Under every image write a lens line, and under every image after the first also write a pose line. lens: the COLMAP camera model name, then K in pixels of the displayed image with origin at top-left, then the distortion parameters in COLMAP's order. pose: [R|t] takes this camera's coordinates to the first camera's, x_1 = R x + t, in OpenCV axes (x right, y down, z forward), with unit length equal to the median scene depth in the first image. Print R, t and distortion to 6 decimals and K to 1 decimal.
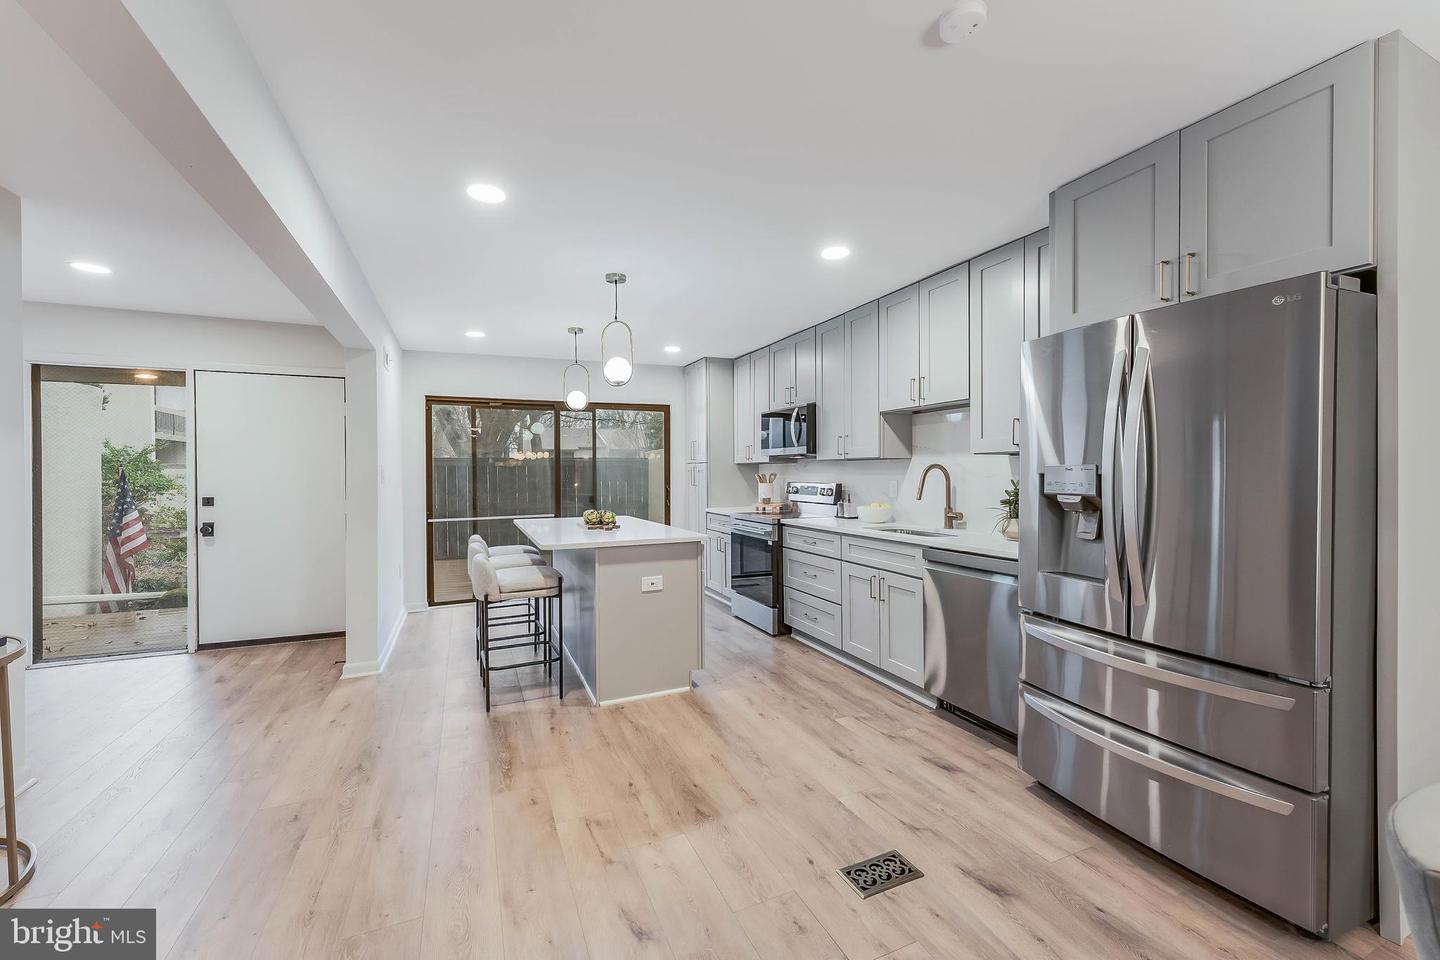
lens RADIAL K [[588.3, 0, 724.6], [0, 588.3, 475.9], [0, 0, 1]] dist [0.003271, -0.001151]
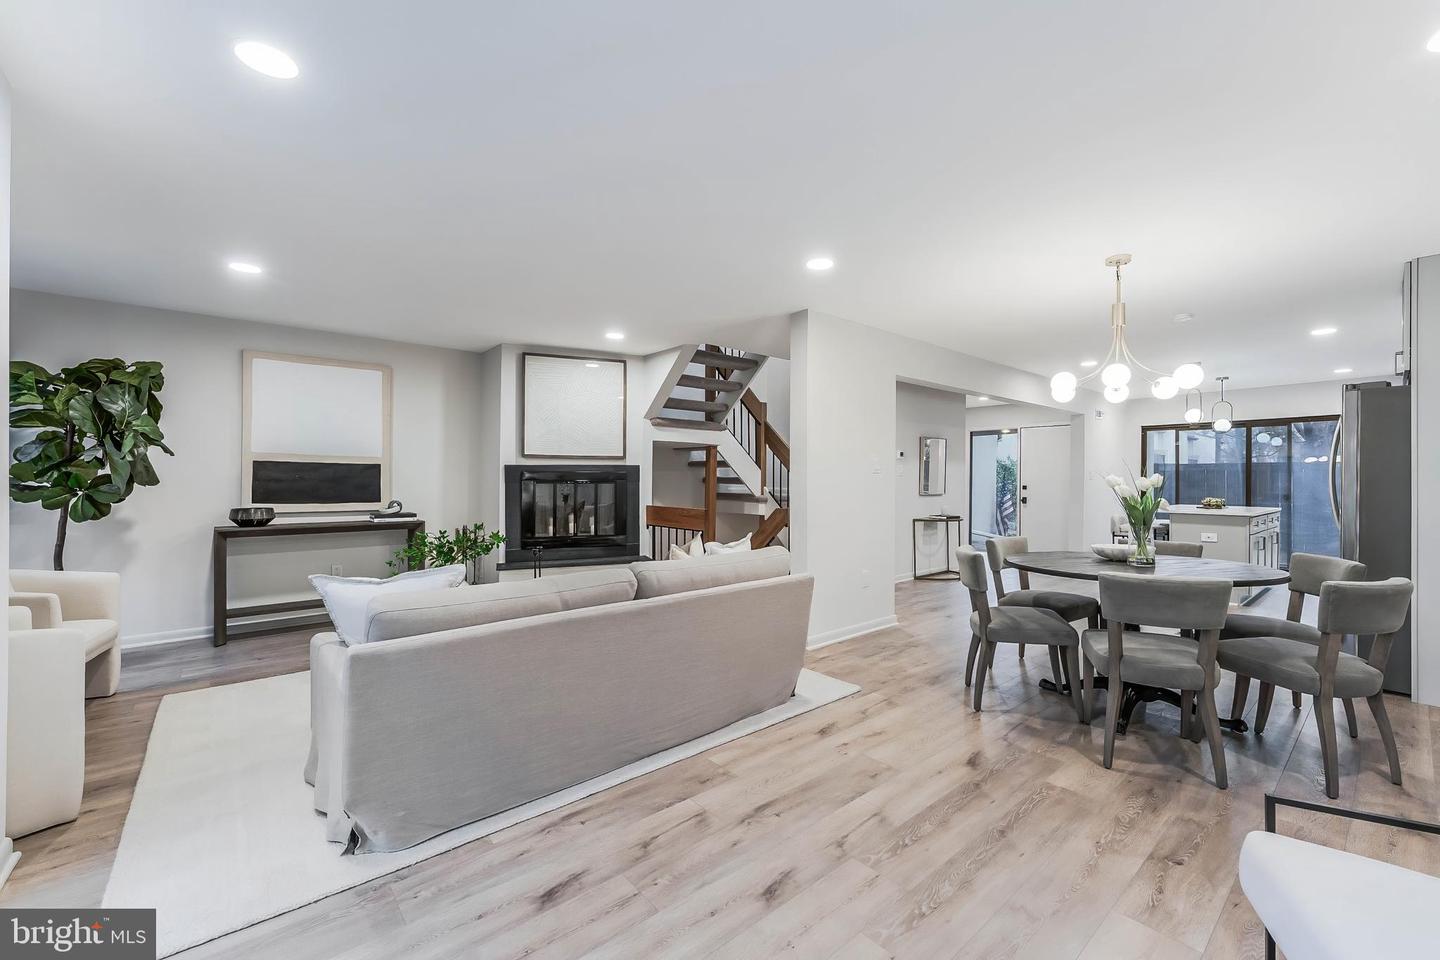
lens RADIAL K [[588.3, 0, 726.3], [0, 588.3, 481.3], [0, 0, 1]] dist [0.003271, -0.001151]
pose [[0.294501, 0.013596, -0.955555, 1.027442], [-0.012026, 0.999872, 0.010520, 0.014696], [0.955576, 0.008393, 0.294626, -0.809311]]
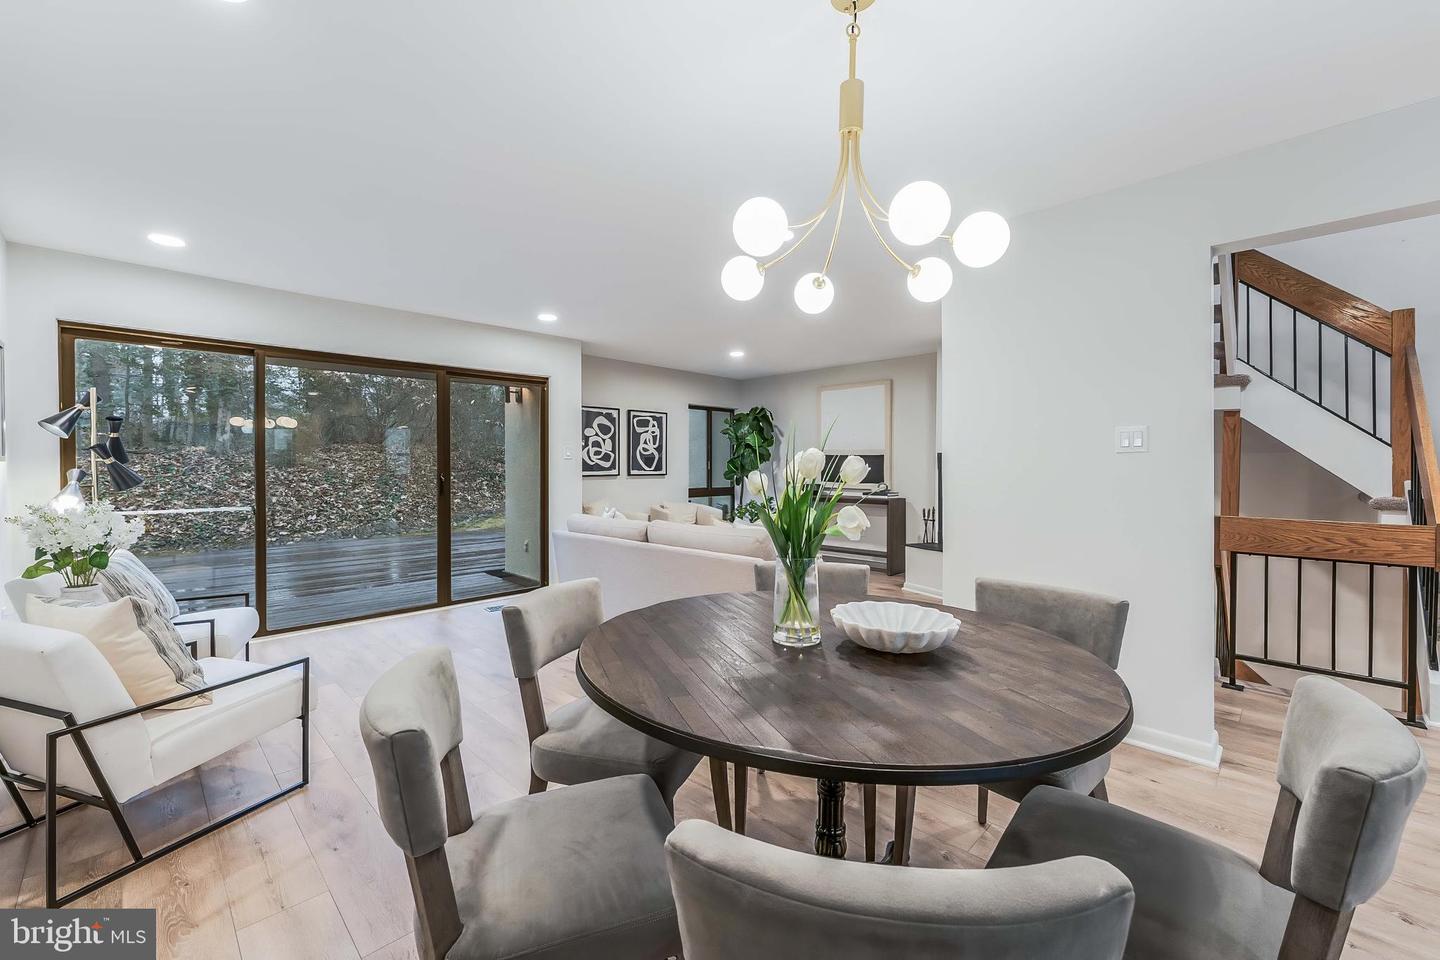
lens RADIAL K [[588.3, 0, 725.0], [0, 588.3, 472.9], [0, 0, 1]] dist [0.003271, -0.001151]
pose [[-0.928290, 0.013818, -0.371601, 0.598693], [0.006172, 0.999744, 0.021759, 0.011748], [0.371806, 0.017905, -0.928138, 0.348617]]
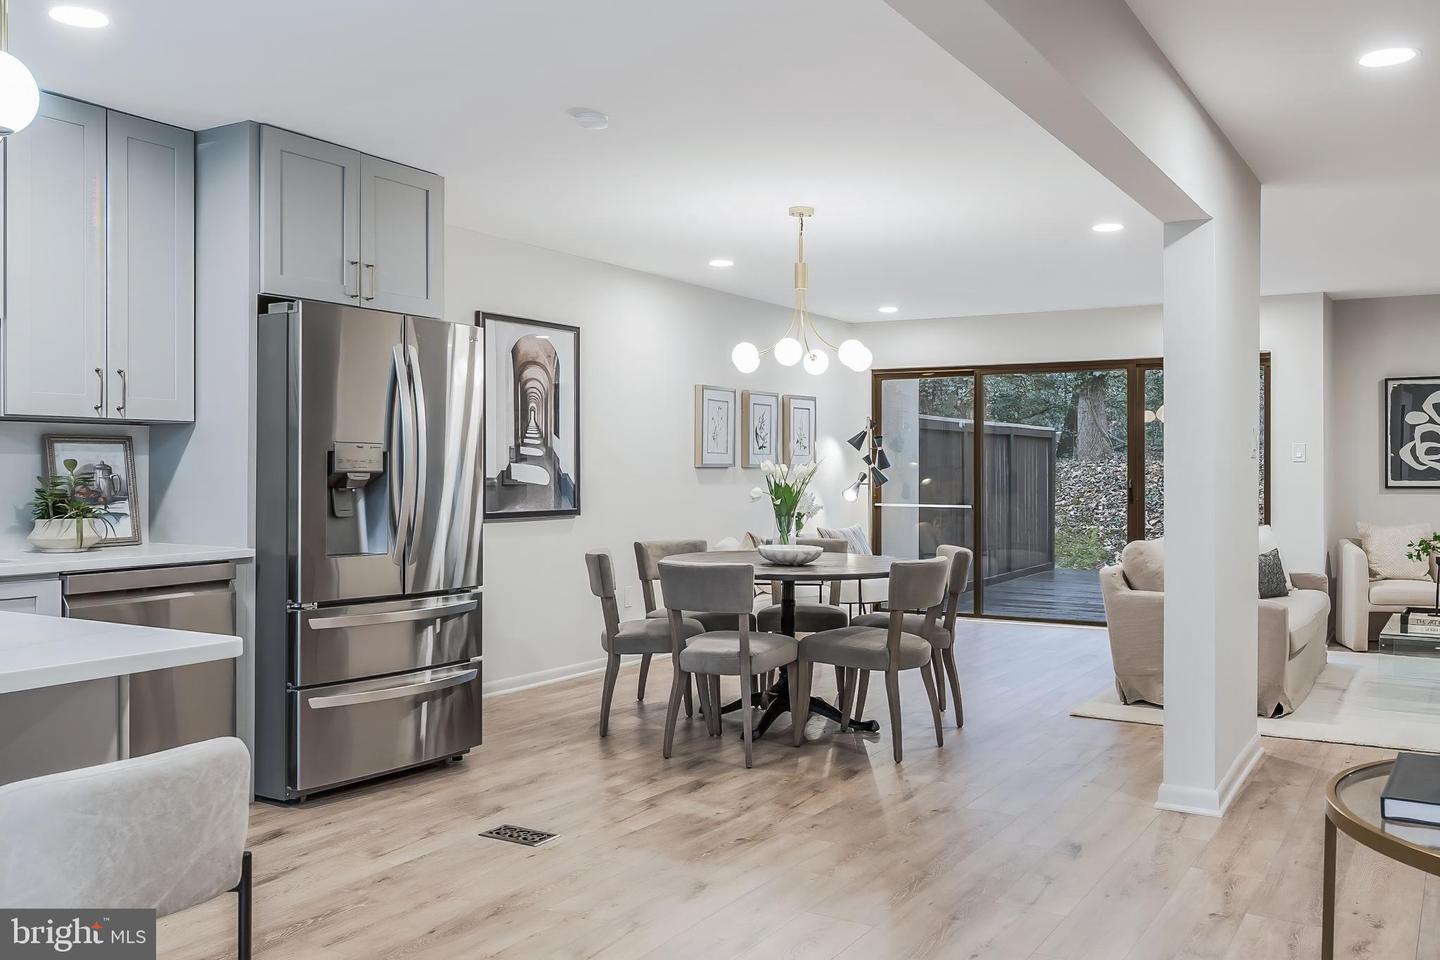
lens RADIAL K [[1237.0, 0, 718.9], [0, 1237.0, 475.3], [0, 0, 1]] dist [0.004602, -0.008735]
pose [[-0.571538, 0.003652, 0.820568, -0.869034], [0.007136, 0.999974, 0.000520, 0.023099], [-0.820545, 0.006153, -0.571549, 0.988935]]
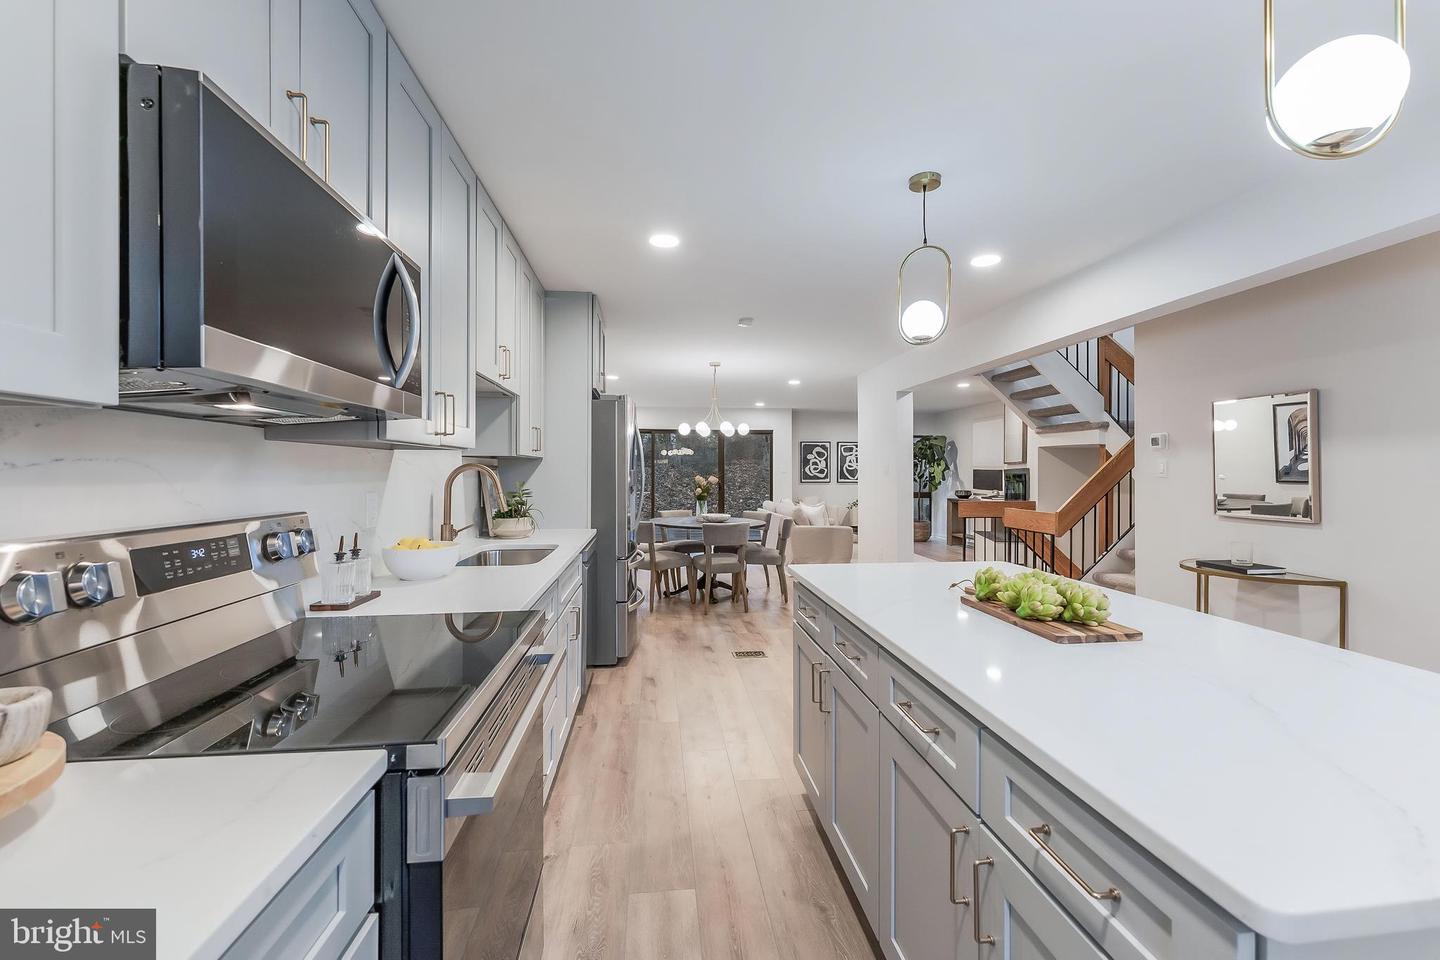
lens RADIAL K [[588.3, 0, 722.4], [0, 588.3, 467.7], [0, 0, 1]] dist [0.003271, -0.001151]
pose [[-0.955466, 0.007264, 0.295011, -0.150263], [0.006506, 0.999973, -0.003553, -0.010311], [-0.295028, -0.001475, -0.955487, 1.593278]]
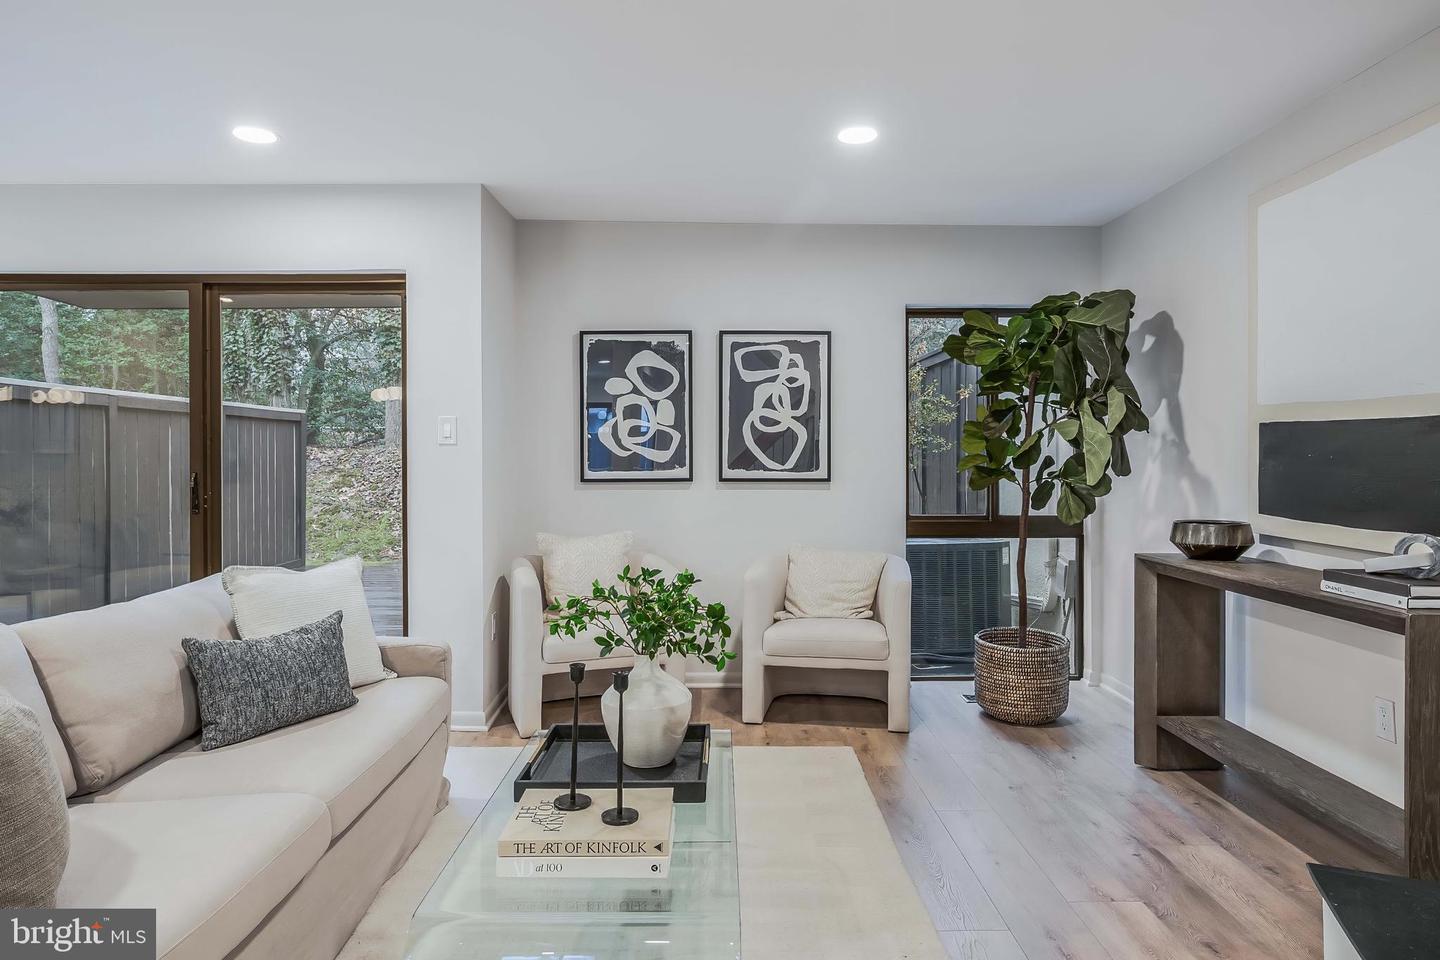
lens RADIAL K [[882.5, 0, 722.8], [0, 882.5, 451.6], [0, 0, 1]] dist [-0.001164, 0.000852]
pose [[-0.919867, 0.011066, 0.392074, -0.311334], [0.010668, 0.999938, -0.003192, 0.022143], [-0.392085, 0.001247, -0.919928, -0.375304]]
